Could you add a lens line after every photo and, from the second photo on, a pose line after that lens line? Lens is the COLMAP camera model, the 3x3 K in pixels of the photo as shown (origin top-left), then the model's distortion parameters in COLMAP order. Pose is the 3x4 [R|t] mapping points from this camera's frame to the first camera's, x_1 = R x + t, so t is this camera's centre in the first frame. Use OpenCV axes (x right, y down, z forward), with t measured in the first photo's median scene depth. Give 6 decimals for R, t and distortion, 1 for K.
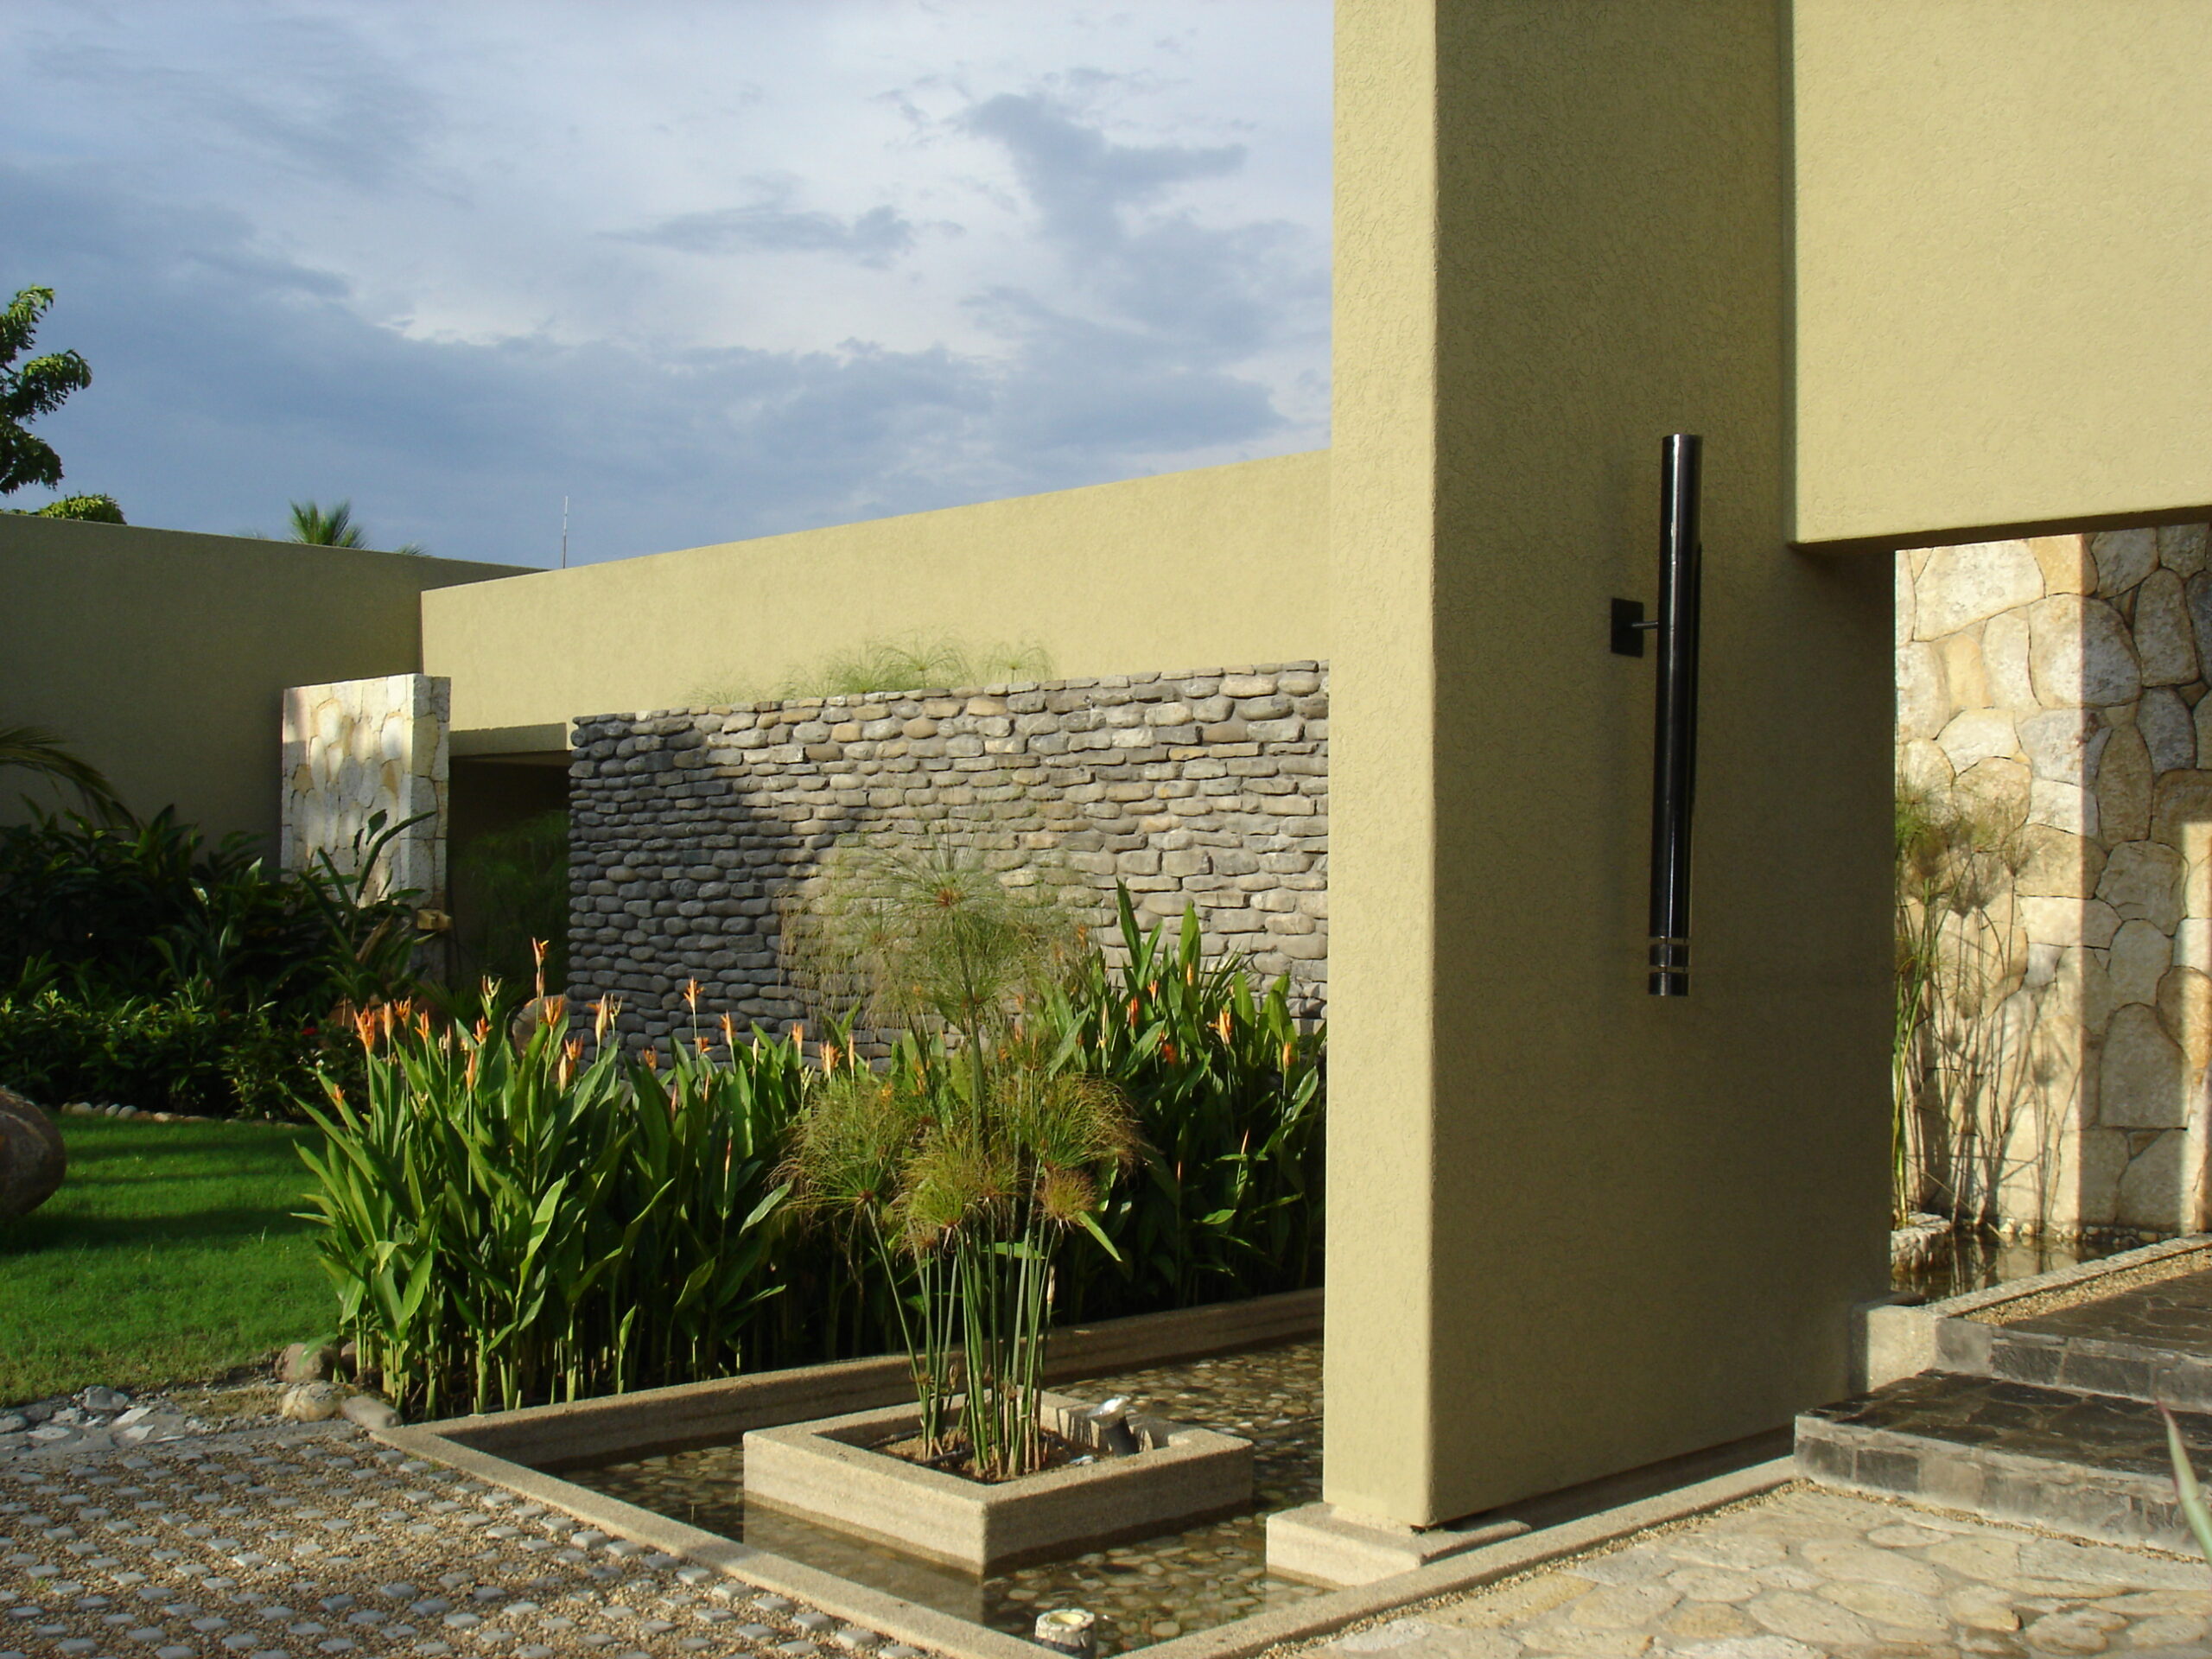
lens RADIAL K [[2506.7, 0, 1106.0], [0, 2506.7, 829.5], [0, 0, 1]] dist [-0.036464, -0.187937]
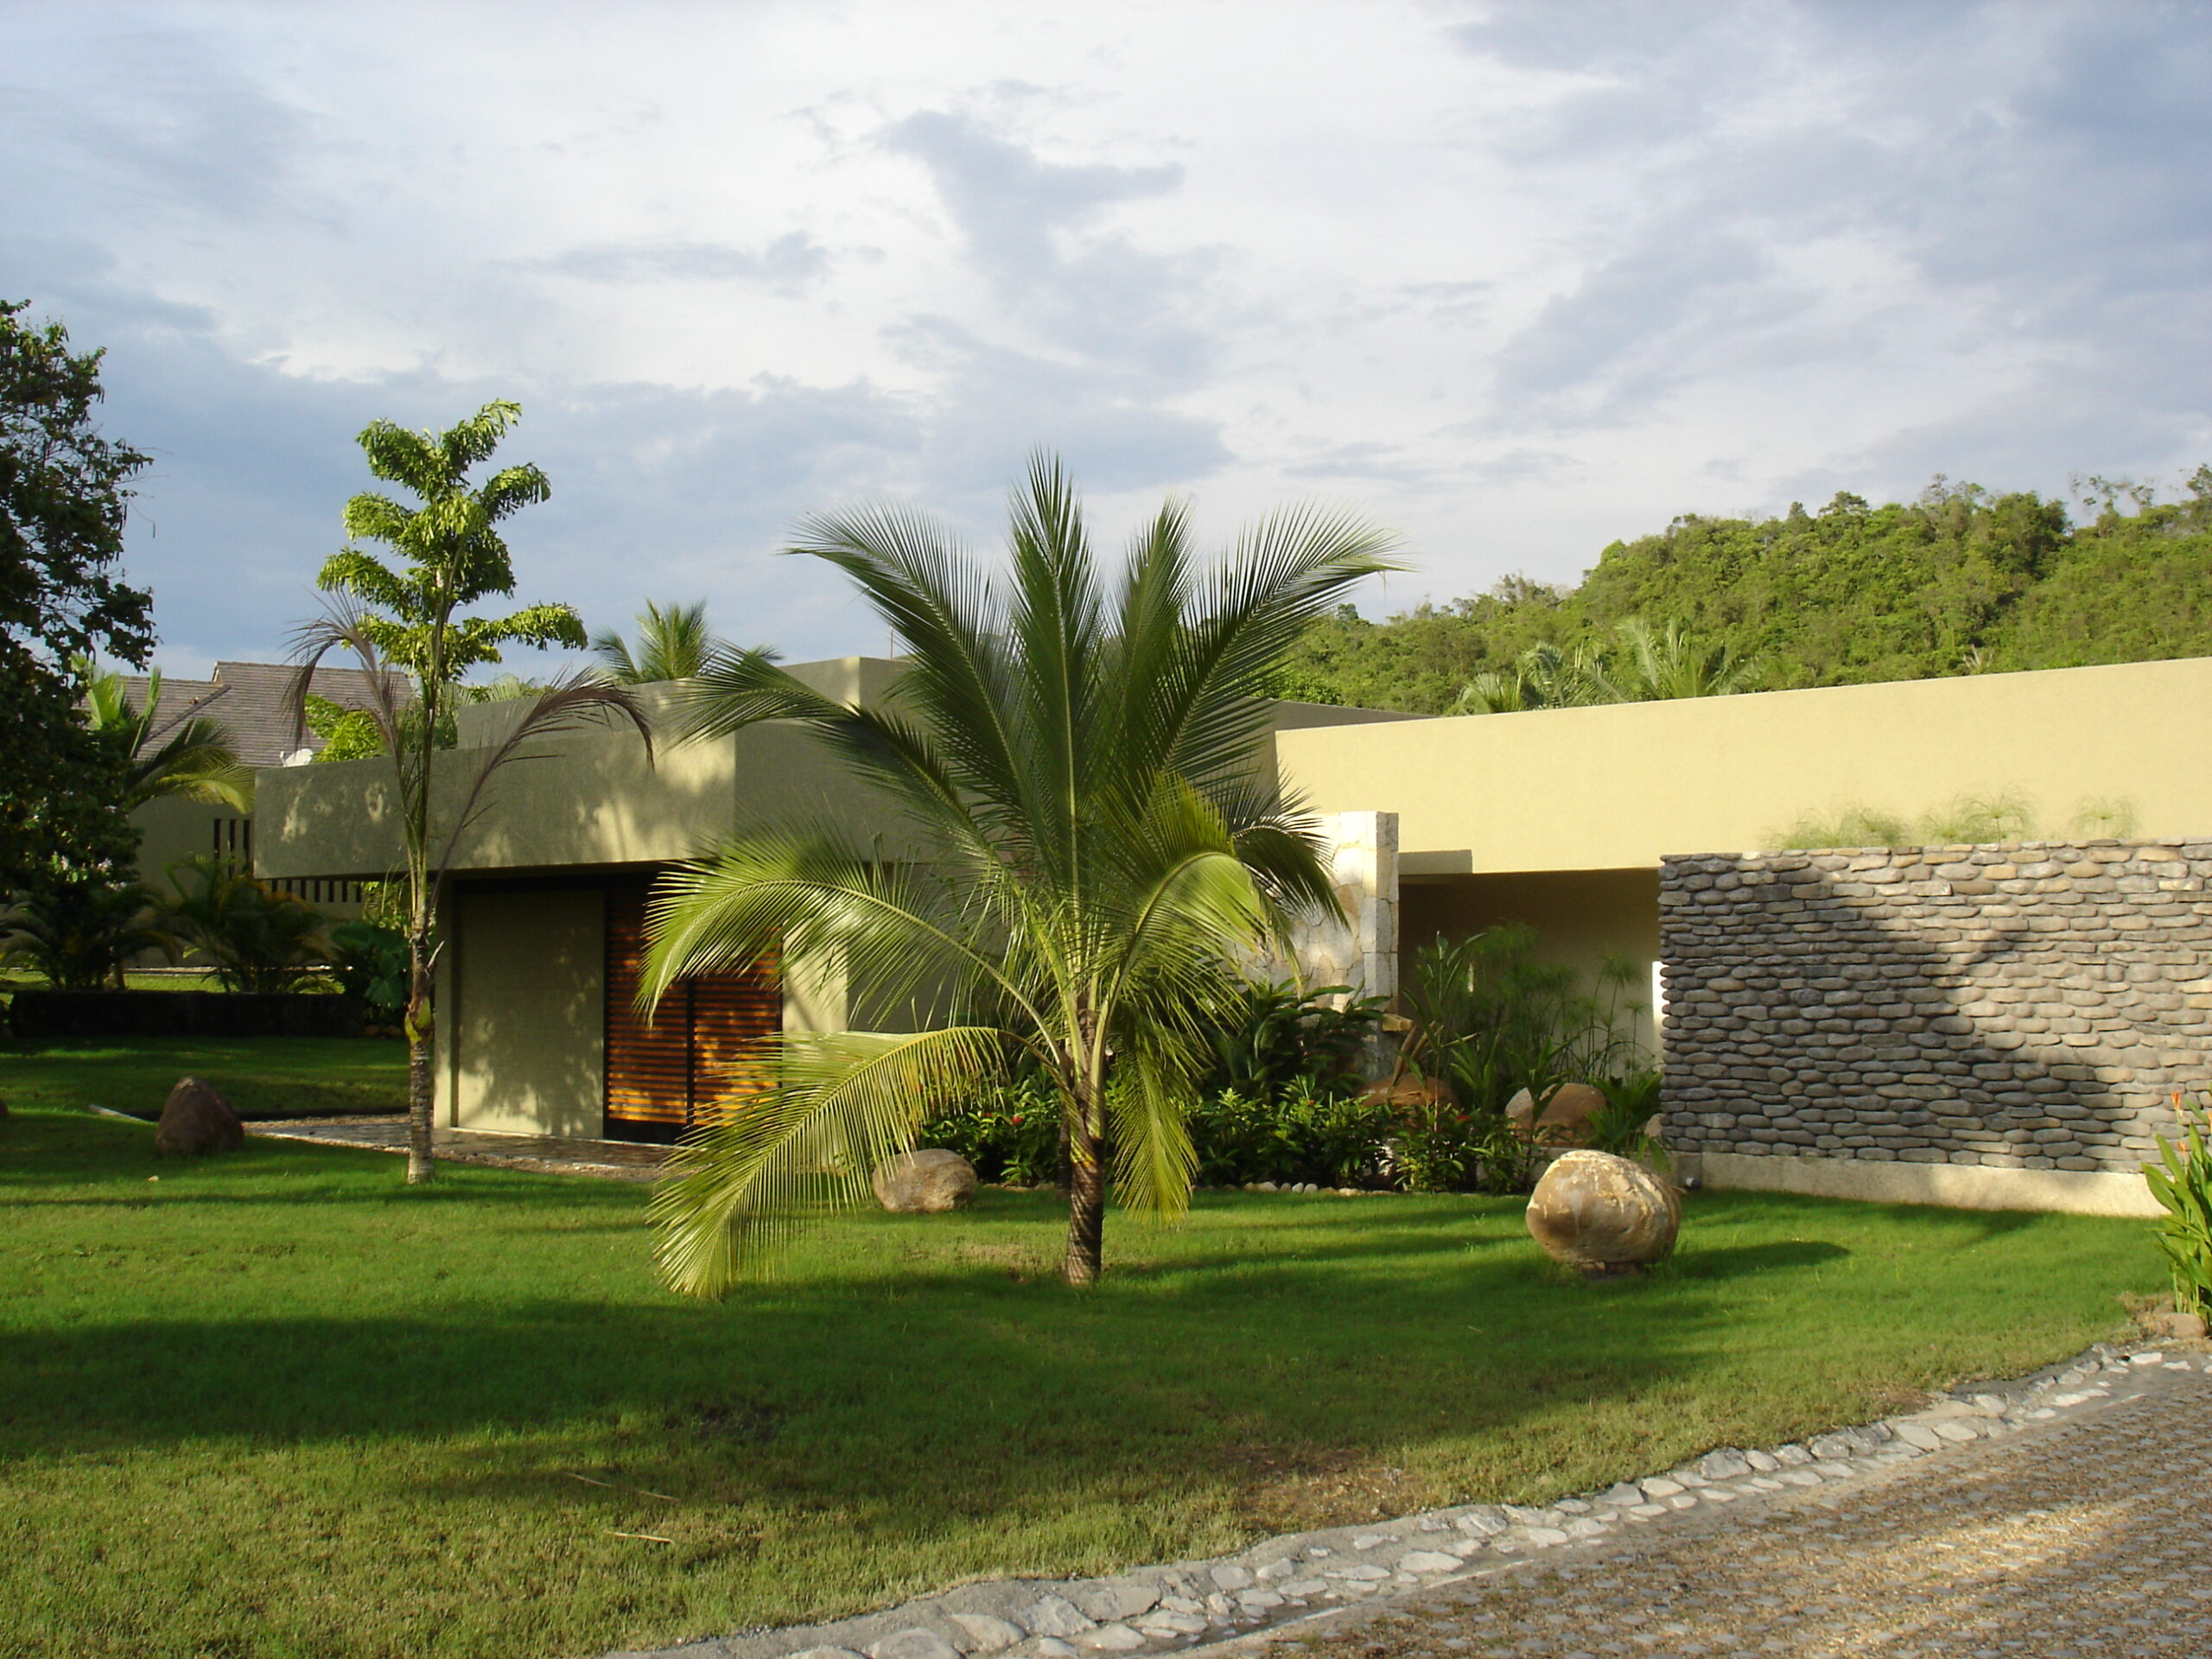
lens RADIAL K [[2718.3, 0, 1091.2], [0, 2718.3, 827.2], [0, 0, 1]] dist [-0.016449, -0.287973]
pose [[0.999545, -0.011891, 0.027718, -0.548219], [0.012596, 0.999598, -0.025394, -0.029745], [-0.027404, 0.025732, 0.999293, -0.322779]]
